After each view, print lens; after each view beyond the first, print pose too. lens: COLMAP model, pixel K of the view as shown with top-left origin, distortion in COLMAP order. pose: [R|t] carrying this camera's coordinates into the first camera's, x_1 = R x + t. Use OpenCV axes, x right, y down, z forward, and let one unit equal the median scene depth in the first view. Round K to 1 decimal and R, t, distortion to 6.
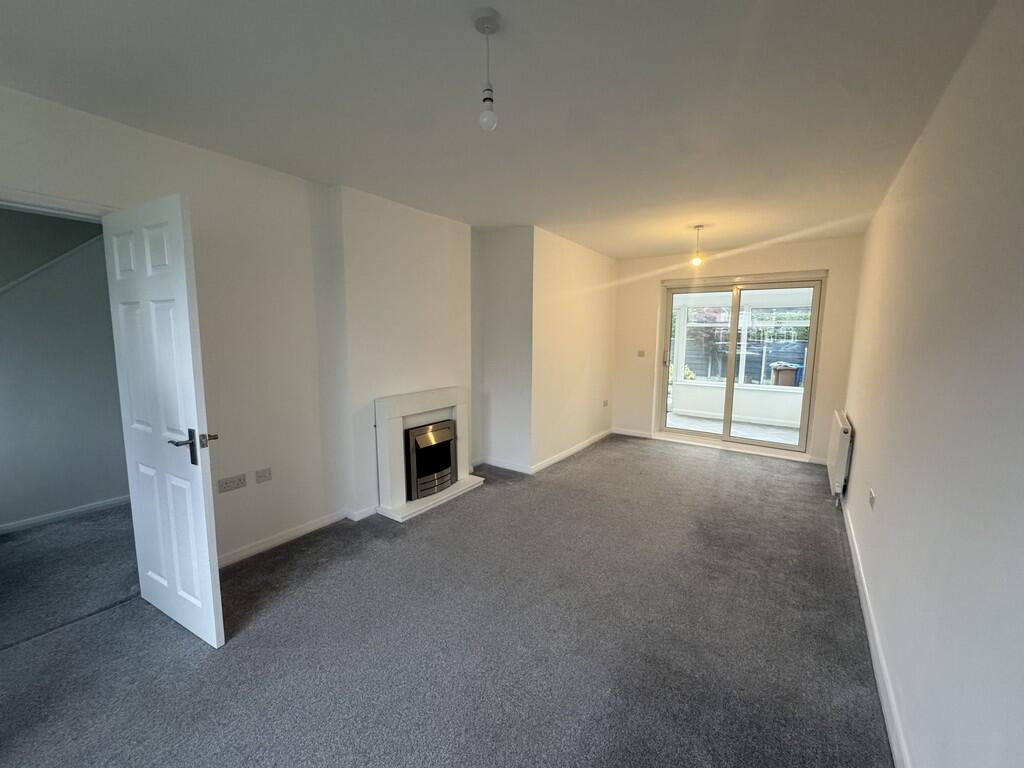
lens RADIAL K [[413.1, 0, 513.0], [0, 413.1, 385.2], [0, 0, 1]] dist [0.004680, 0.000576]
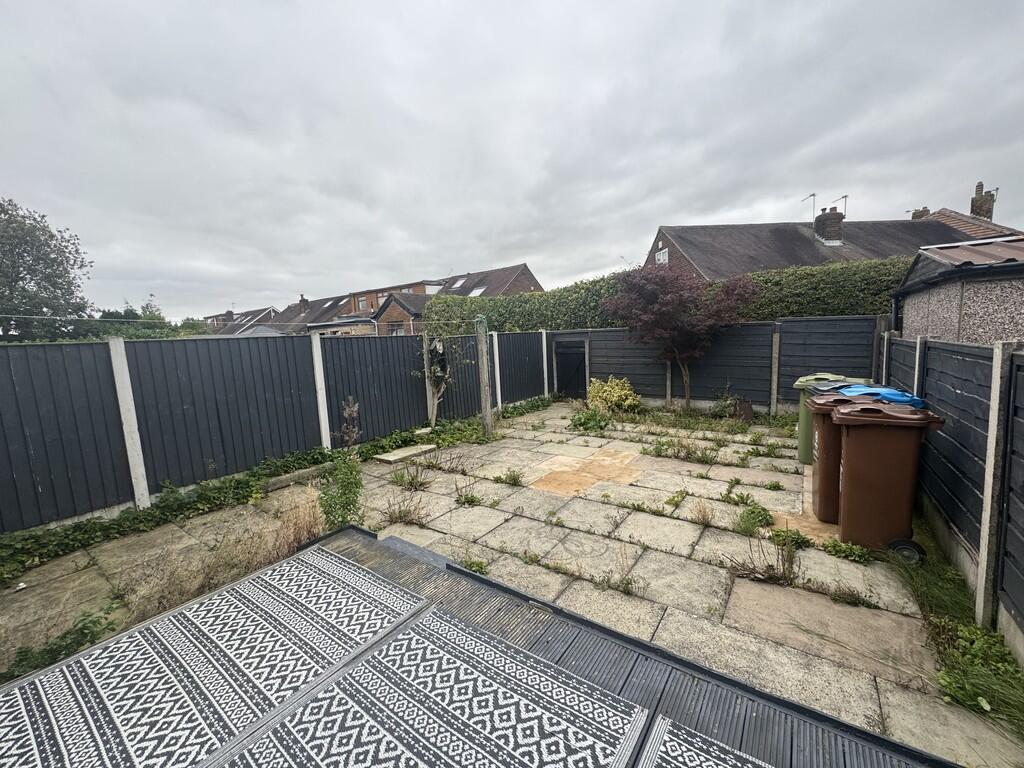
lens RADIAL K [[413.1, 0, 511.8], [0, 413.1, 384.3], [0, 0, 1]] dist [0.004680, 0.000576]
pose [[0.998302, -0.055637, -0.017262, 0.291519], [0.055627, 0.998451, -0.001053, -0.049498], [0.017294, 0.000091, 0.999850, 0.486561]]
